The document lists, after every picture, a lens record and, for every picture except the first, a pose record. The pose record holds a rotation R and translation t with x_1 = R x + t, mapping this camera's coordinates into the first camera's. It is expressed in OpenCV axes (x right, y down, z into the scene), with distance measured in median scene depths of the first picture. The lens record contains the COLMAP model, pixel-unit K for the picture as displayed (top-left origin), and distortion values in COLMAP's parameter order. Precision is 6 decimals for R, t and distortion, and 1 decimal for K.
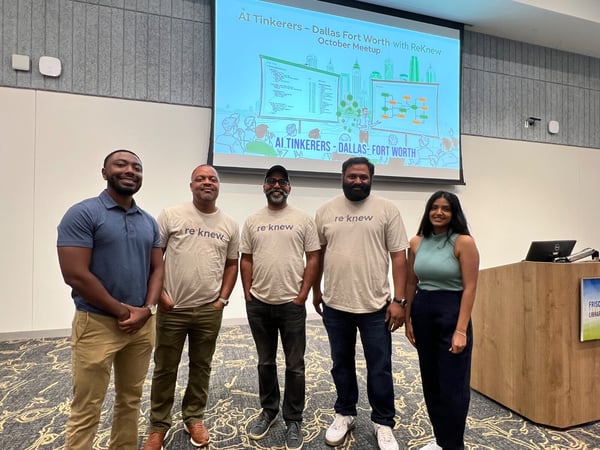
lens RADIAL K [[347.1, 0, 296.5], [0, 347.1, 225.4], [0, 0, 1]] dist [-0.000273, -0.001171]
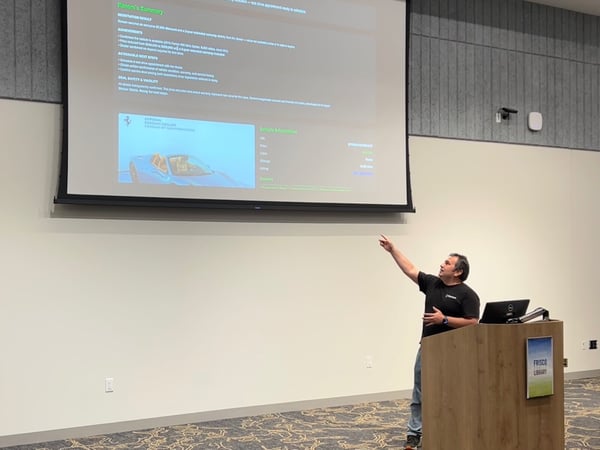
lens RADIAL K [[848.1, 0, 232.0], [0, 848.1, 250.3], [0, 0, 1]] dist [0.156020, -0.369345]
pose [[0.968090, -0.013703, 0.250229, -0.315130], [0.012943, 0.999905, 0.004682, -0.062439], [-0.250270, -0.001294, 0.968175, -0.595061]]
